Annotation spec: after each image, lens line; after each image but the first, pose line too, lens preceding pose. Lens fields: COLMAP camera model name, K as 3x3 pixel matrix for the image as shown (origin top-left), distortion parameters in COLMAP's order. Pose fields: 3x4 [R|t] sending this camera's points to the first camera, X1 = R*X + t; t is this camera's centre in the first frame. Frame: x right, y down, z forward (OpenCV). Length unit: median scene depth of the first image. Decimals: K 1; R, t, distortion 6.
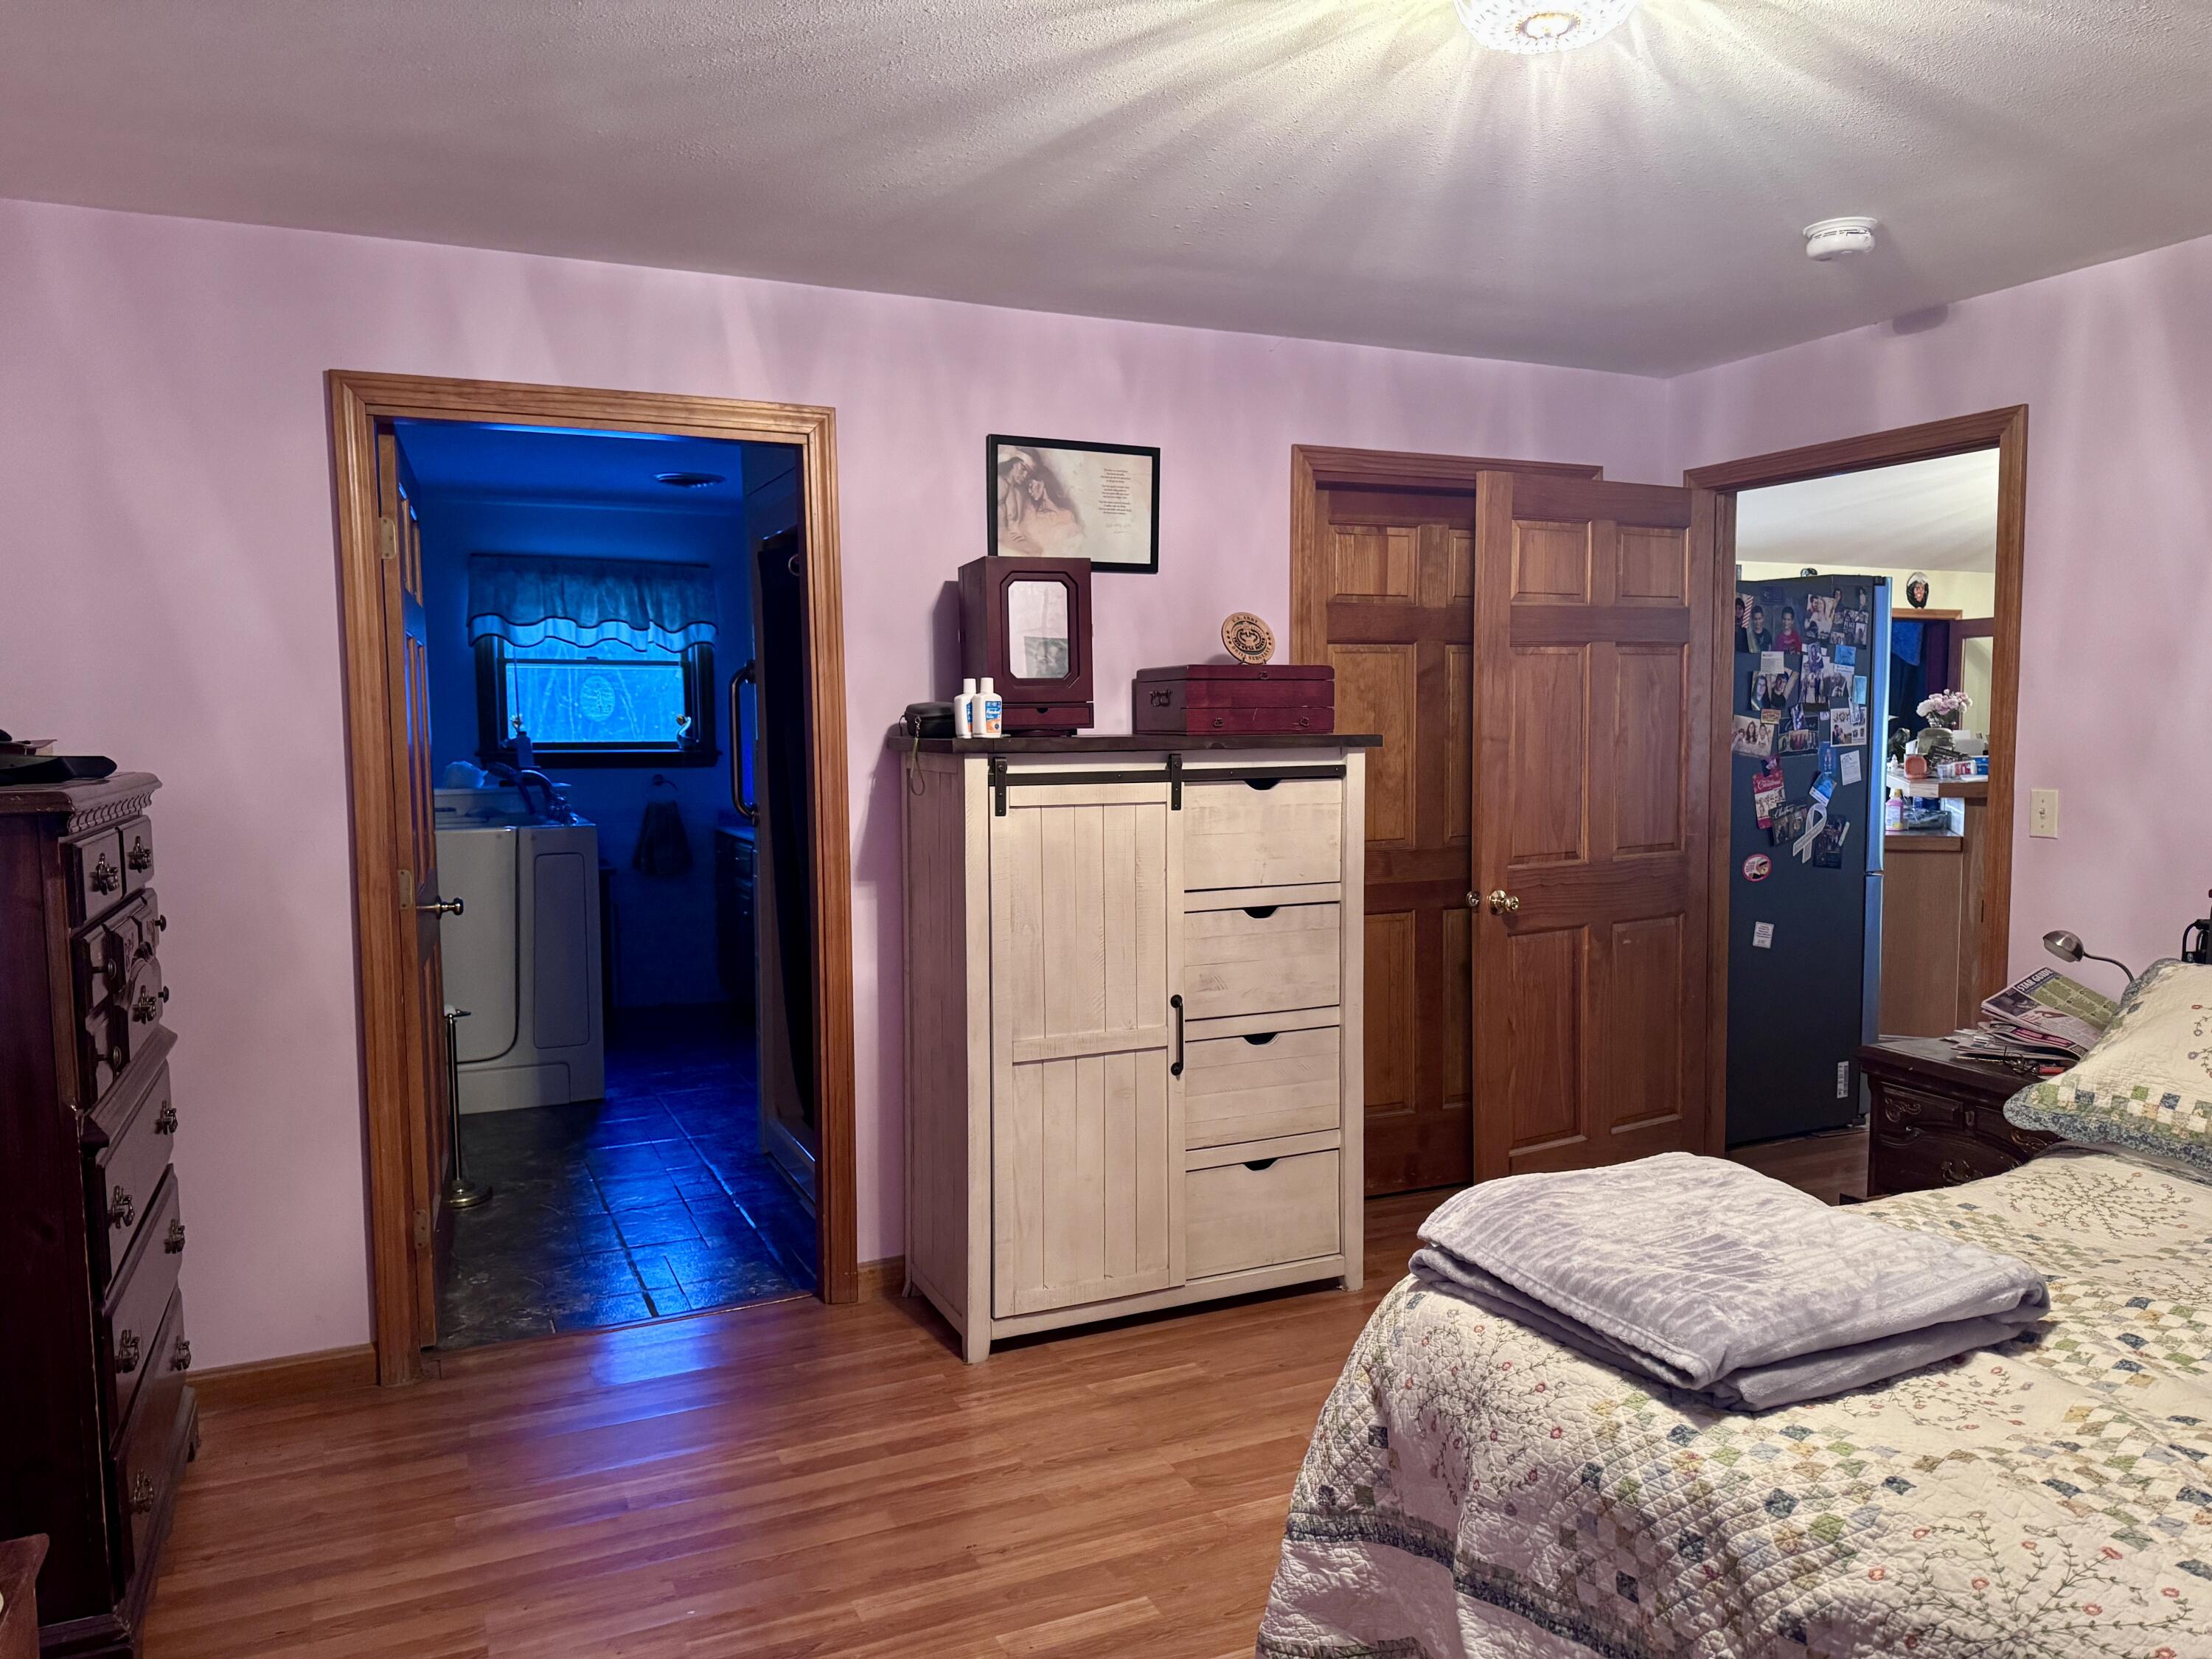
lens RADIAL K [[1549.2, 0, 1095.5], [0, 1549.2, 838.7], [0, 0, 1]] dist [0.104552, -0.123525]
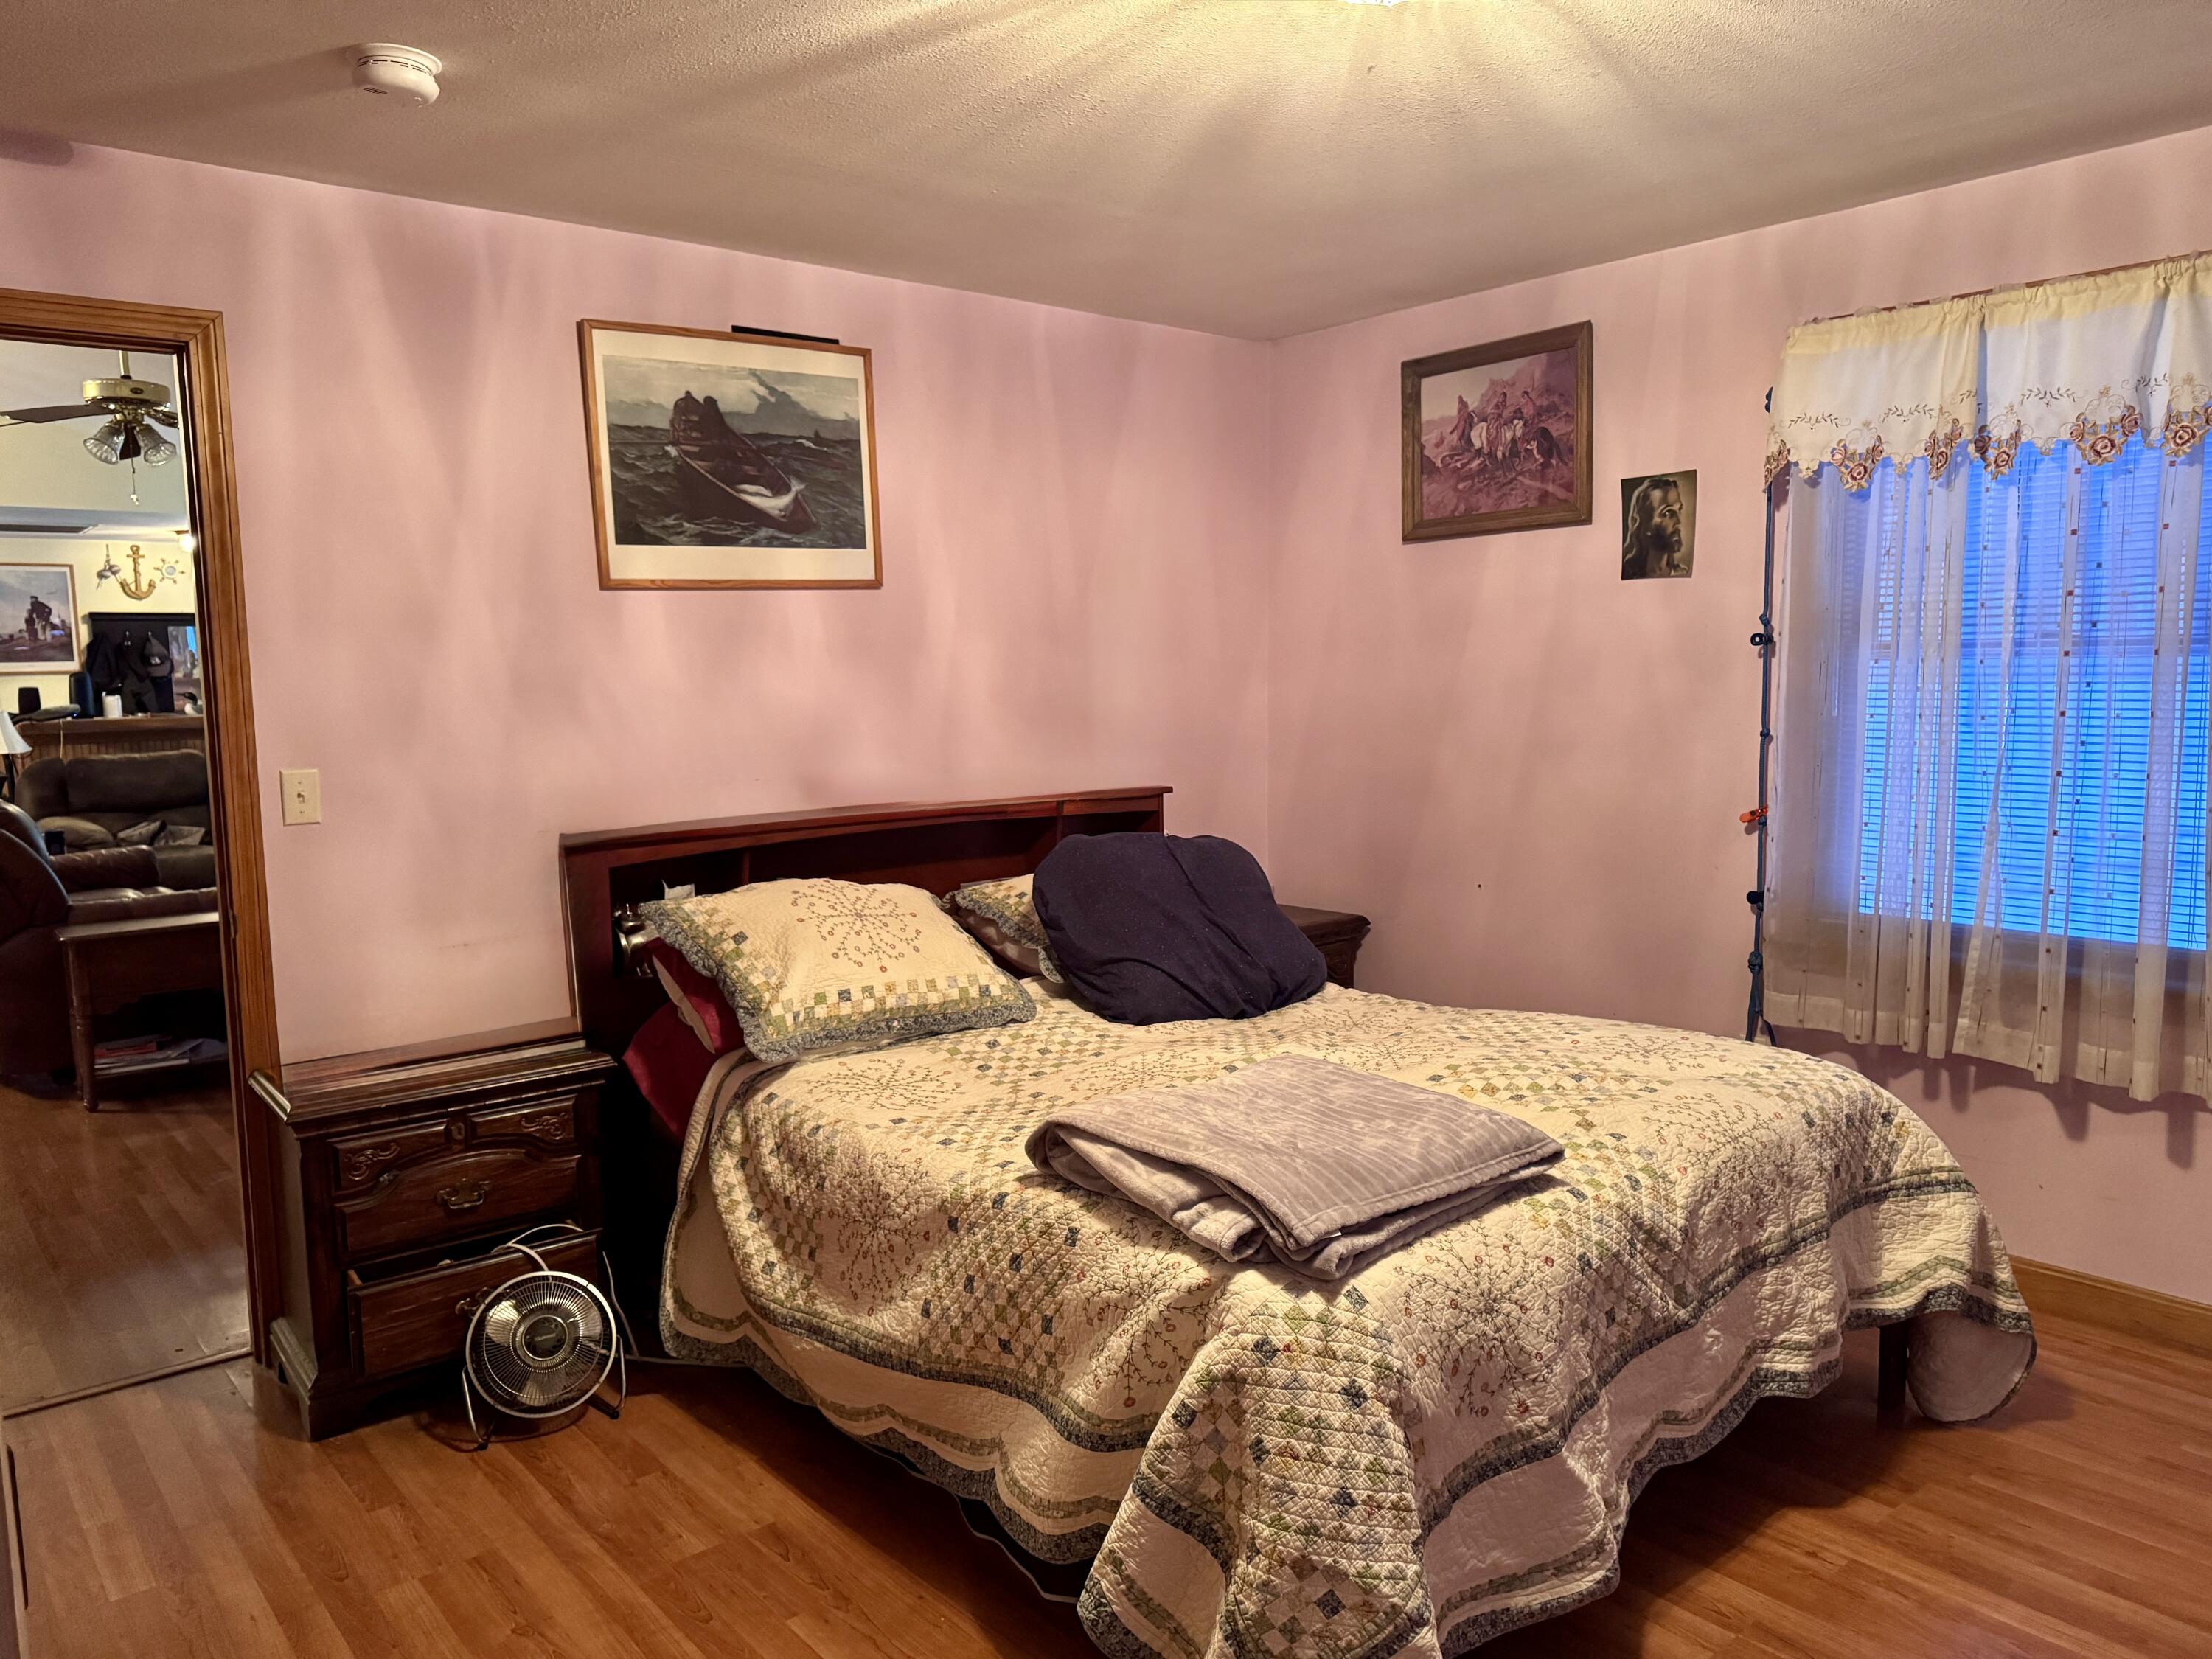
lens RADIAL K [[1549.2, 0, 1095.5], [0, 1549.2, 838.7], [0, 0, 1]] dist [0.104552, -0.123525]
pose [[-0.273136, -0.093398, 0.957431, -0.650998], [0.094814, 0.987816, 0.123411, -0.105583], [-0.957292, 0.124485, -0.260952, 1.448397]]
